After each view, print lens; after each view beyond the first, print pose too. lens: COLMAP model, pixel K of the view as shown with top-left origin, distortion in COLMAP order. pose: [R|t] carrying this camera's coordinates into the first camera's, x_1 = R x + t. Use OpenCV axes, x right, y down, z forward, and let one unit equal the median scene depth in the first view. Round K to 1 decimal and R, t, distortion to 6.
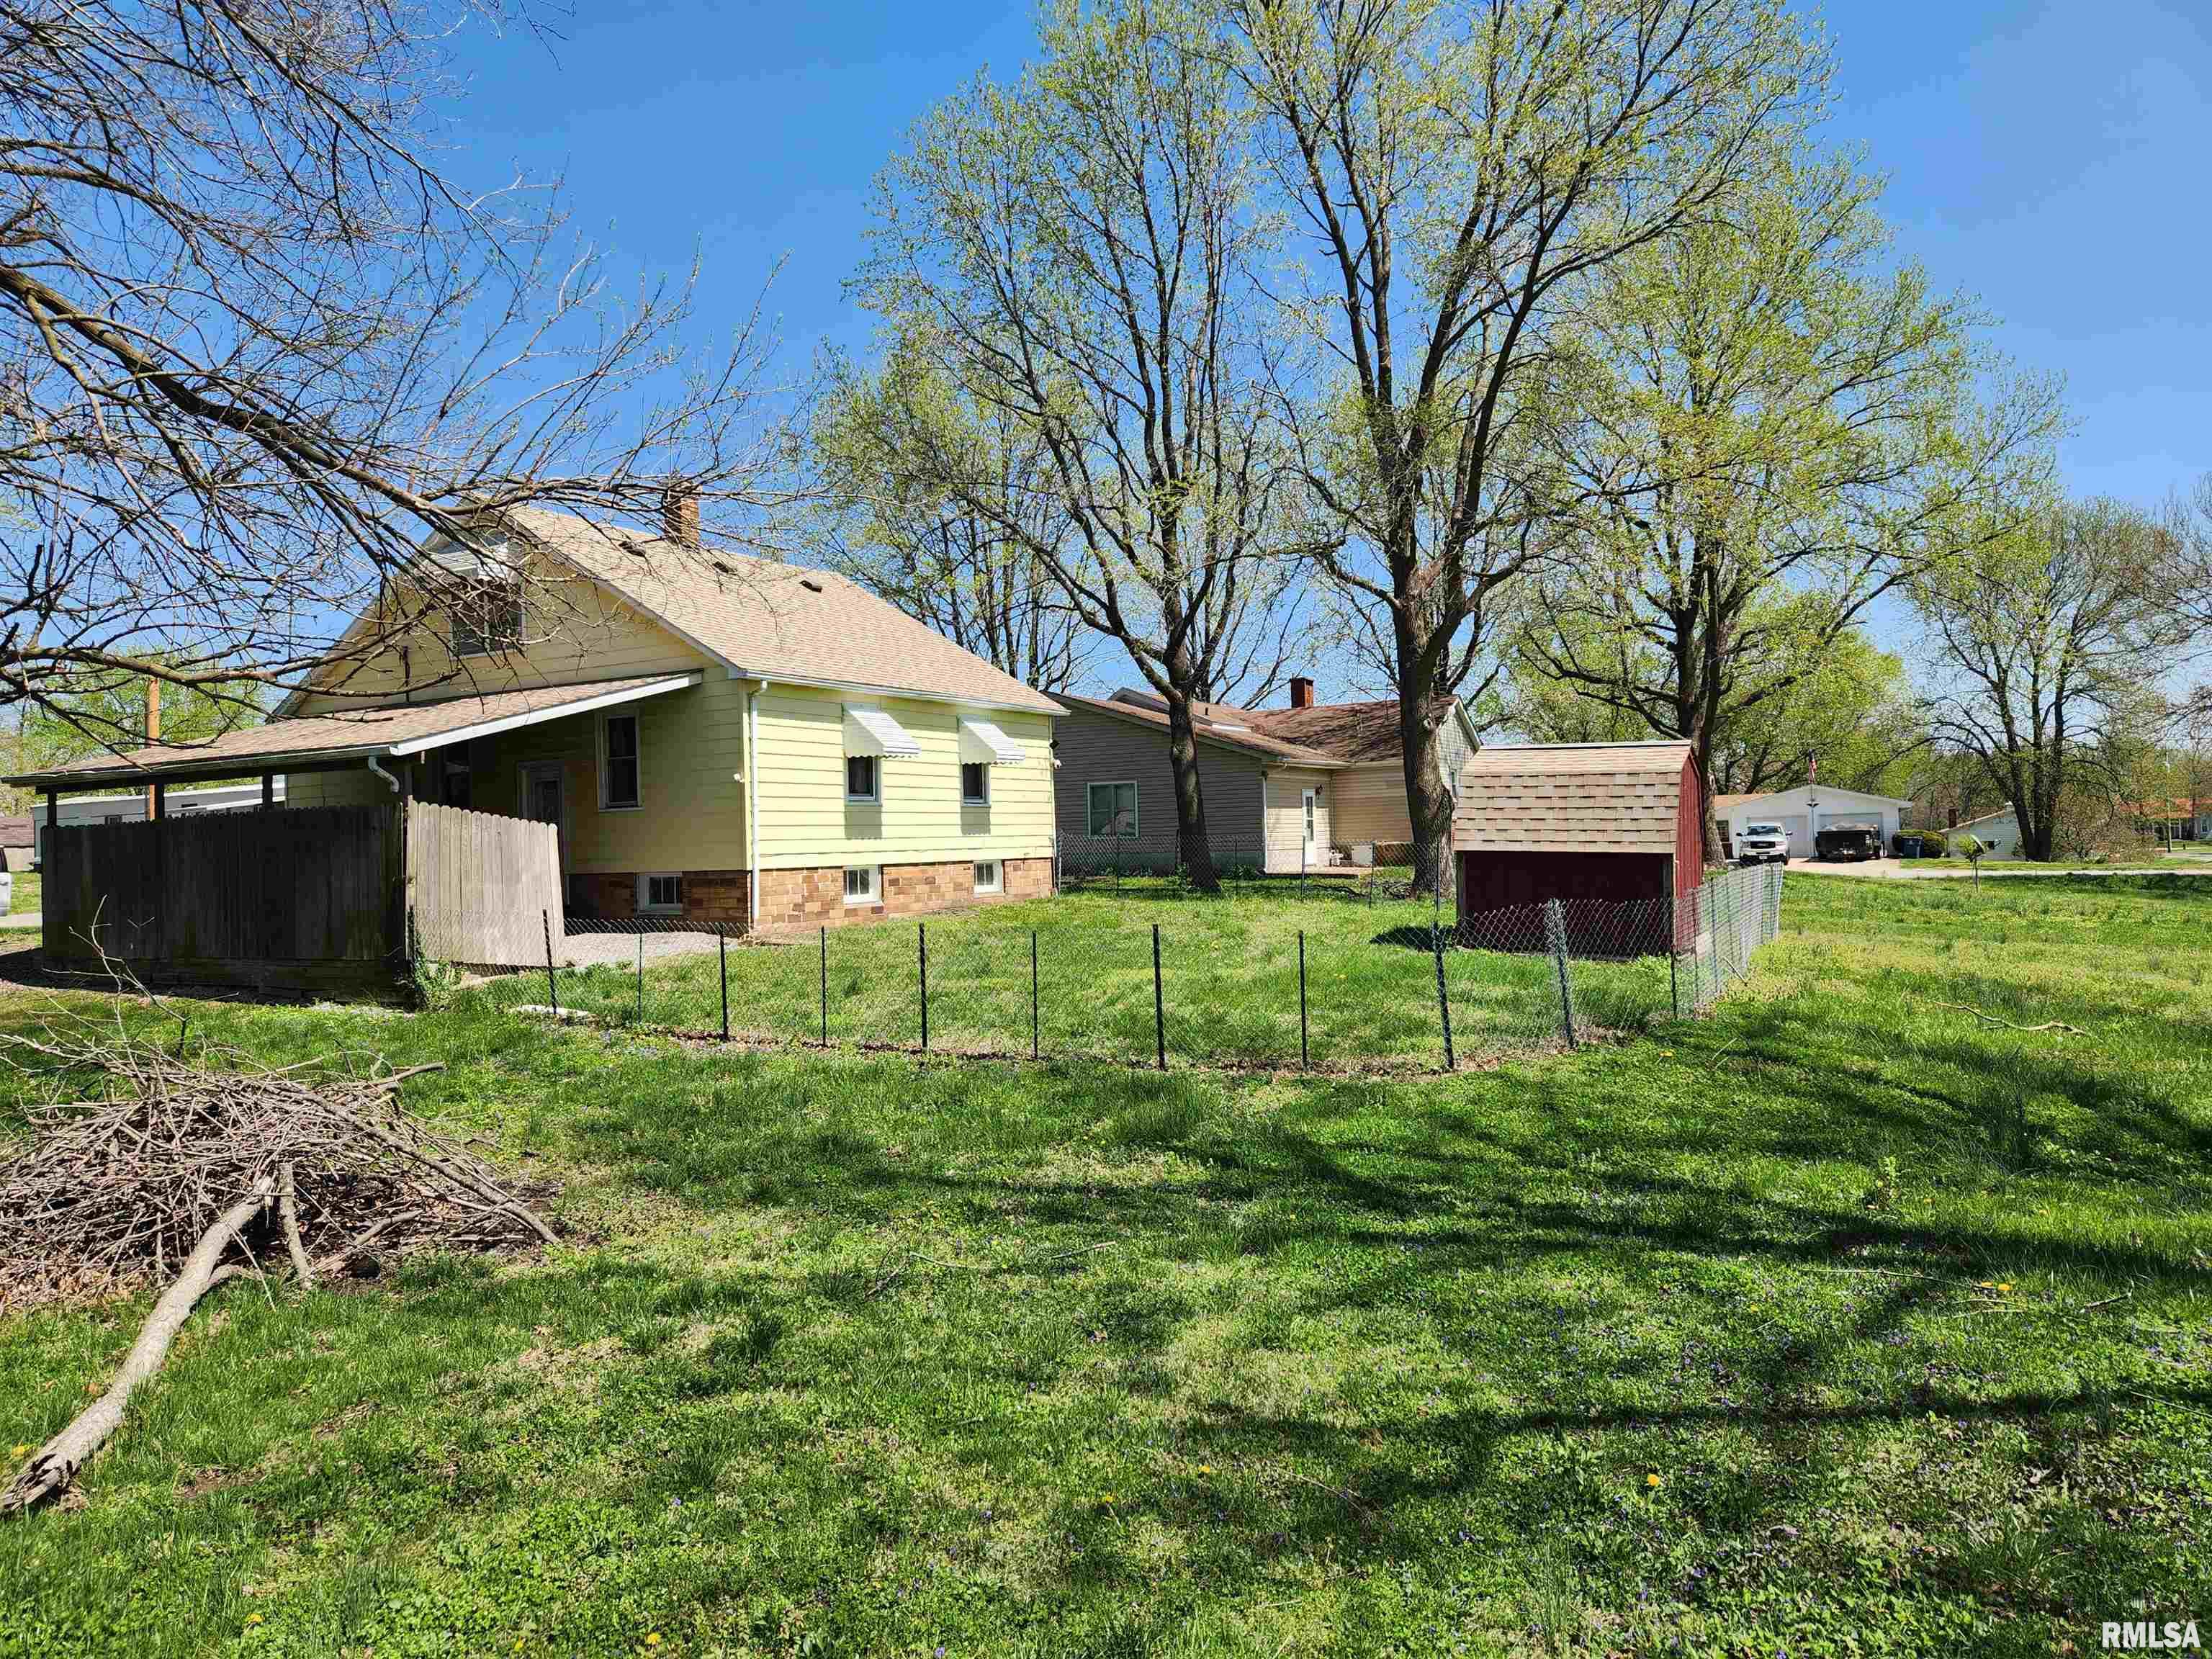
lens RADIAL K [[1445.7, 0, 1105.9], [0, 1445.7, 854.7], [0, 0, 1]] dist [0.008618, 0.001520]
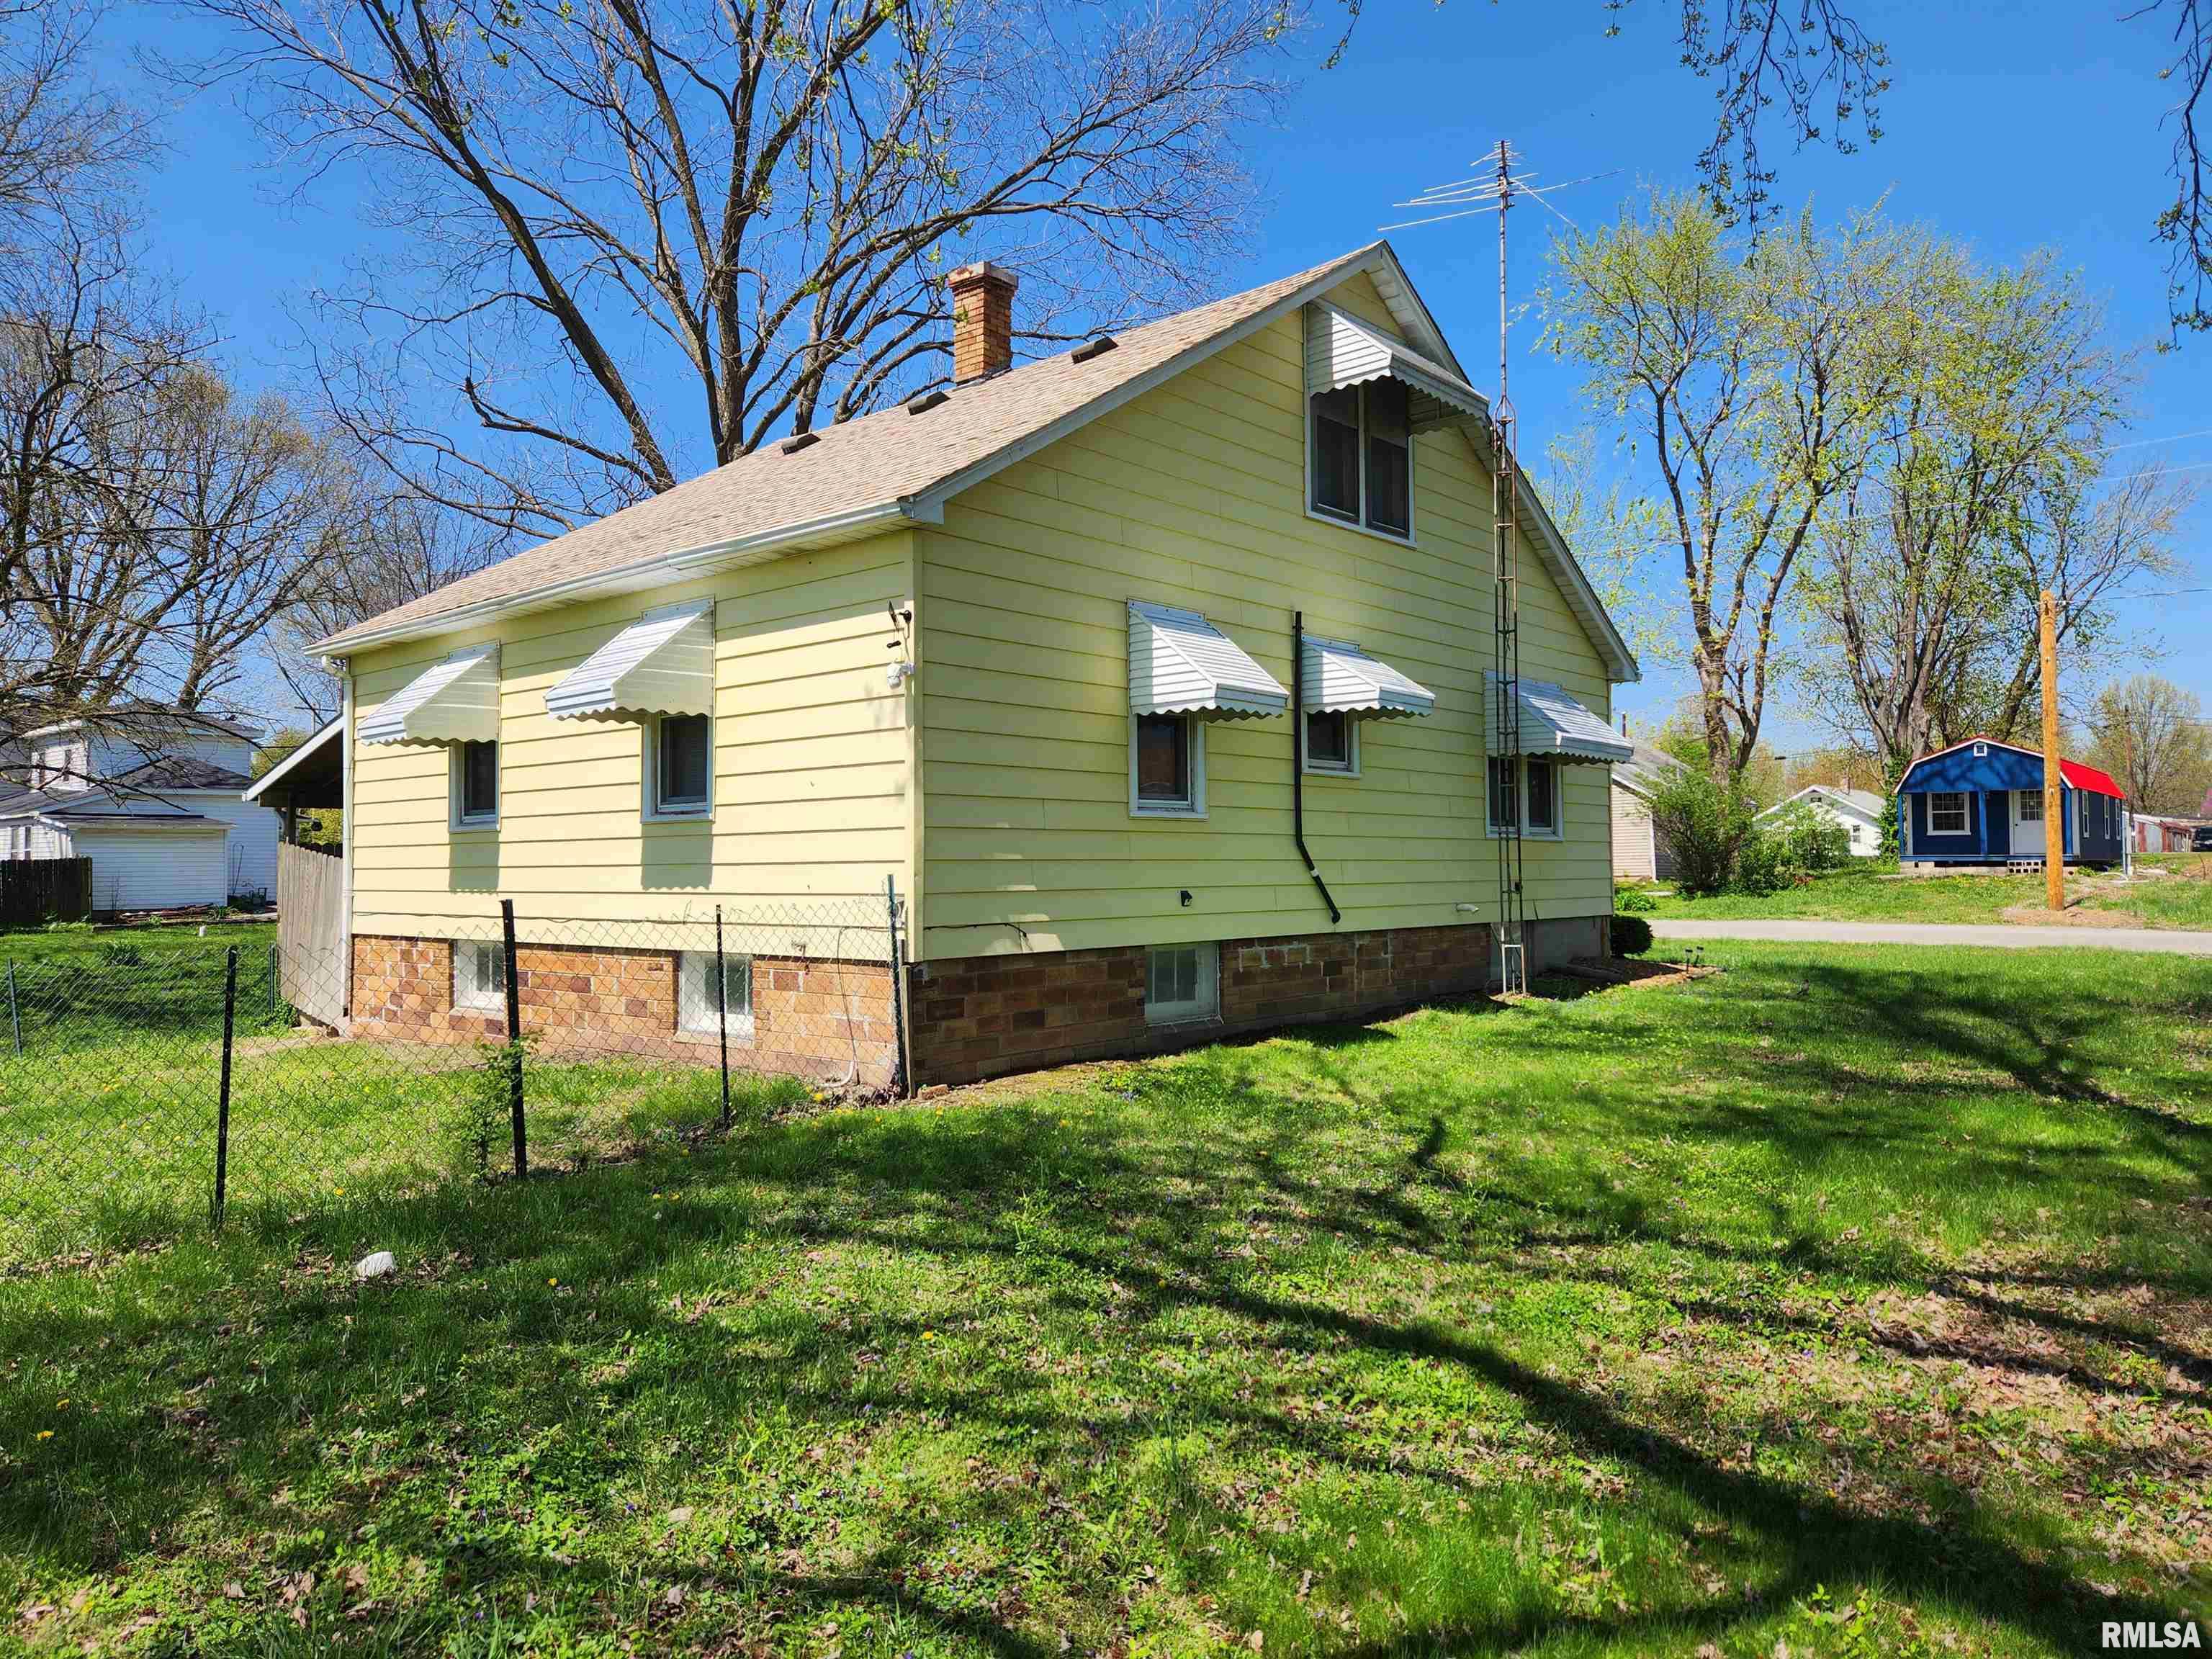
lens RADIAL K [[1481.5, 0, 1106.0], [0, 1481.5, 829.5], [0, 0, 1]] dist [0.005910, 0.002729]
pose [[-0.173702, 0.042705, -0.983872, 0.336898], [0.033601, 0.998735, 0.037418, -0.047171], [0.984225, -0.026559, -0.174917, 1.321977]]
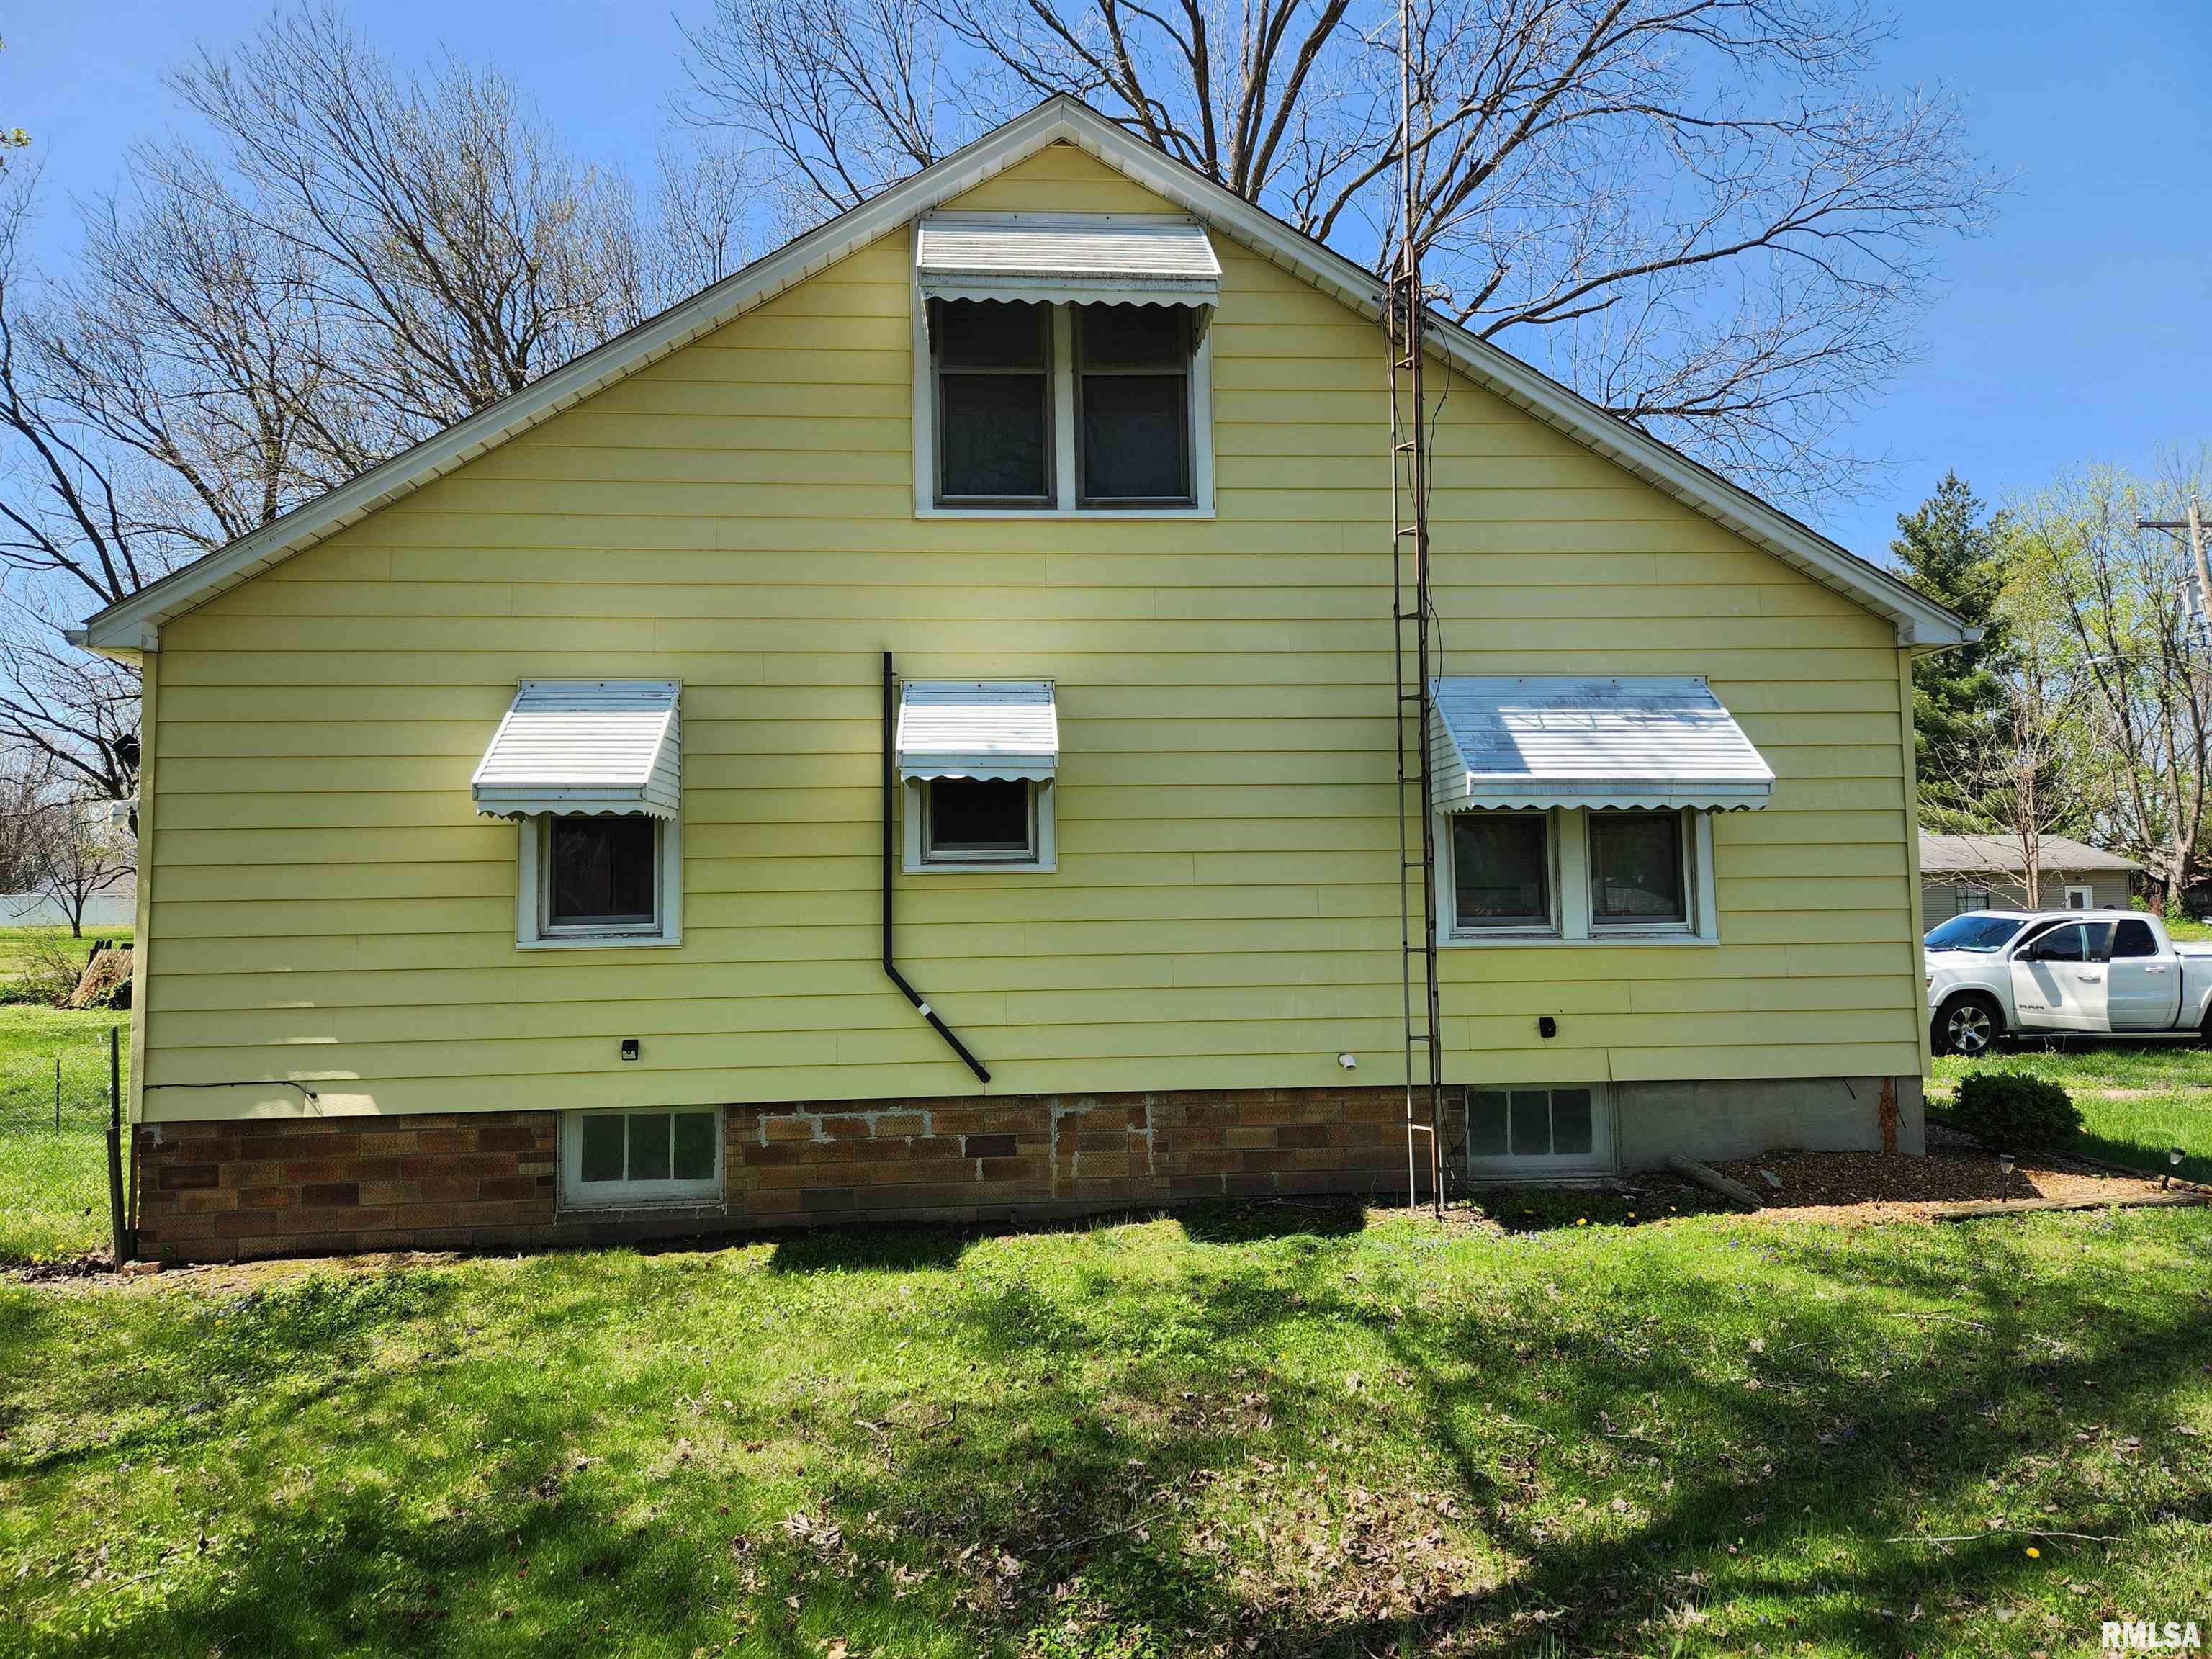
lens RADIAL K [[1445.7, 0, 1105.9], [0, 1445.7, 854.7], [0, 0, 1]] dist [0.008618, 0.001520]
pose [[-0.796160, 0.040287, -0.603743, -0.012617], [0.084166, 0.995455, -0.044566, -0.028767], [0.599203, -0.086296, -0.795932, 1.626461]]
